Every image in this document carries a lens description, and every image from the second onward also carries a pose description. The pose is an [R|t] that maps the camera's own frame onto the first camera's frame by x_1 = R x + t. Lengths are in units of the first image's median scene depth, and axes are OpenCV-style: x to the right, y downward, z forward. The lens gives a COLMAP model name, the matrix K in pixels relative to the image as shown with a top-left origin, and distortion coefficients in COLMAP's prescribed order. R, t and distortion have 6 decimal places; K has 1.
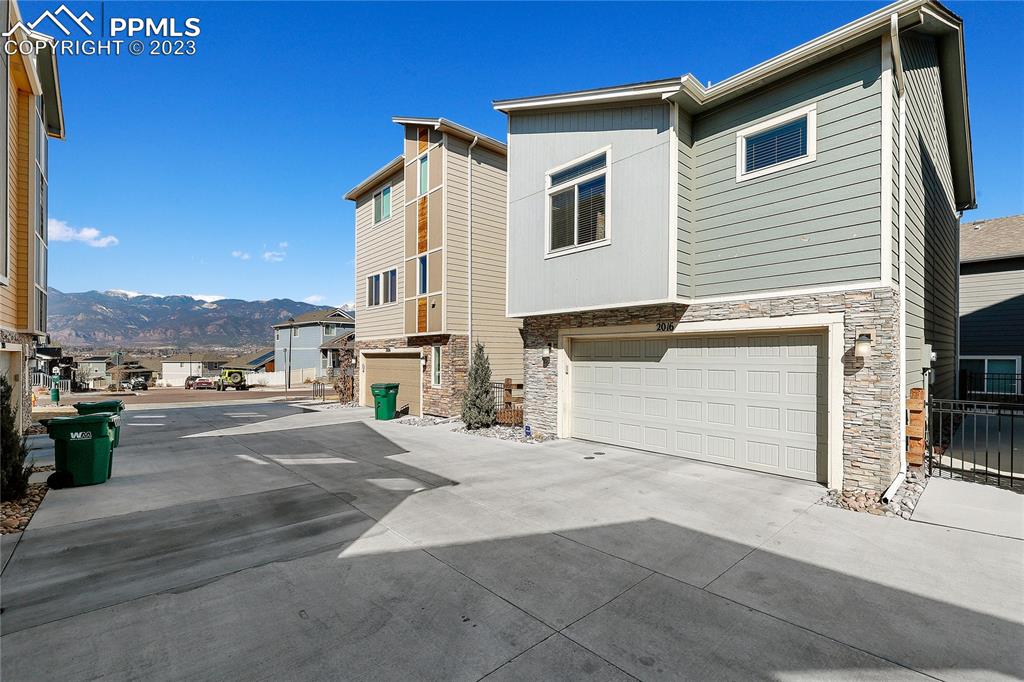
lens RADIAL K [[476.4, 0, 512.9], [0, 476.4, 351.6], [0, 0, 1]] dist [-0.000134, -0.000038]
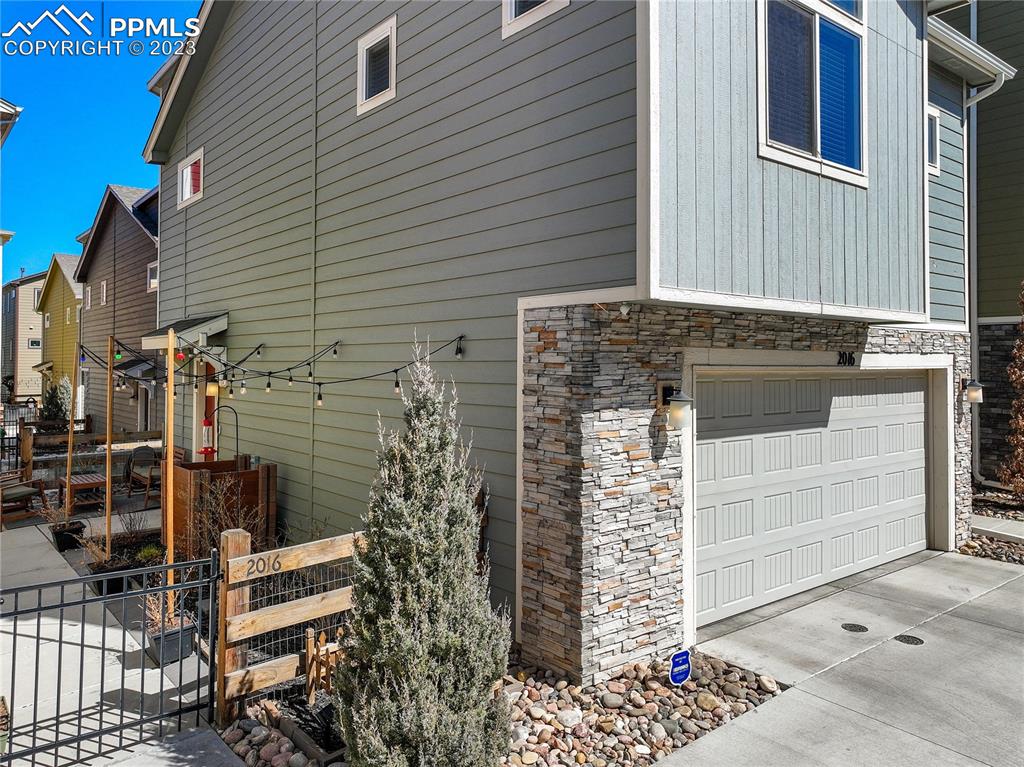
lens RADIAL K [[763.5, 0, 530.8], [0, 763.5, 346.4], [0, 0, 1]] dist [0.000651, -0.005452]
pose [[0.019139, 0.030877, 0.999340, -0.591785], [-0.007303, 0.999501, -0.030743, -0.035371], [-0.999790, -0.006709, 0.019355, 1.345700]]
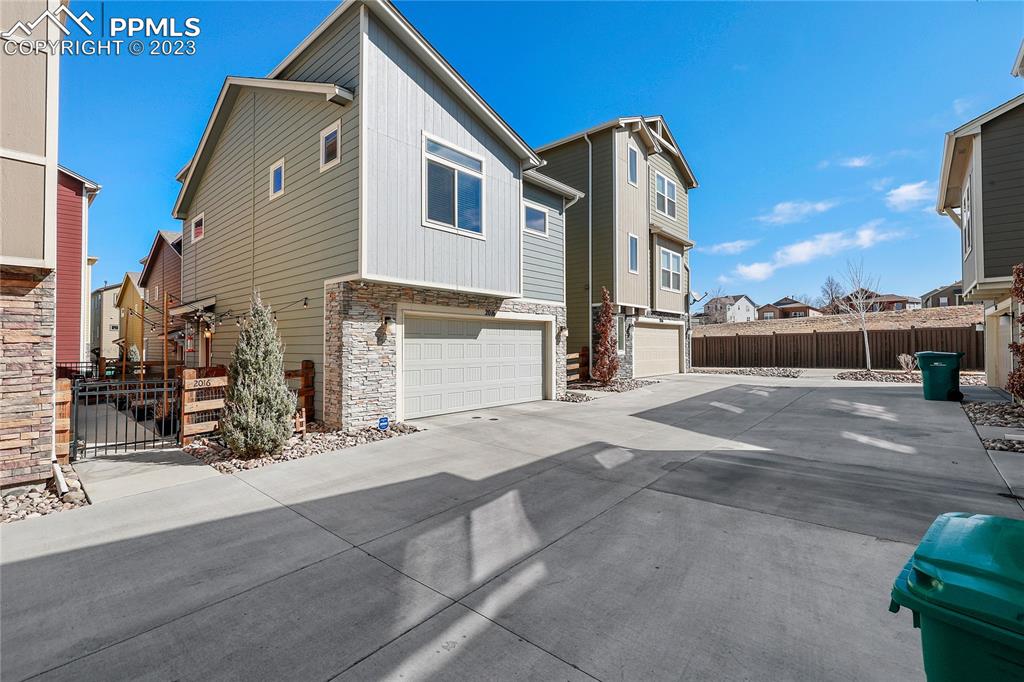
lens RADIAL K [[441.2, 0, 513.8], [0, 441.2, 335.8], [0, 0, 1]] dist [0.000436, 0.000059]
pose [[-0.135568, 0.027644, 0.990382, -0.914319], [0.000191, 0.999611, -0.027876, 0.047580], [-0.990768, -0.003590, -0.135521, 1.091807]]
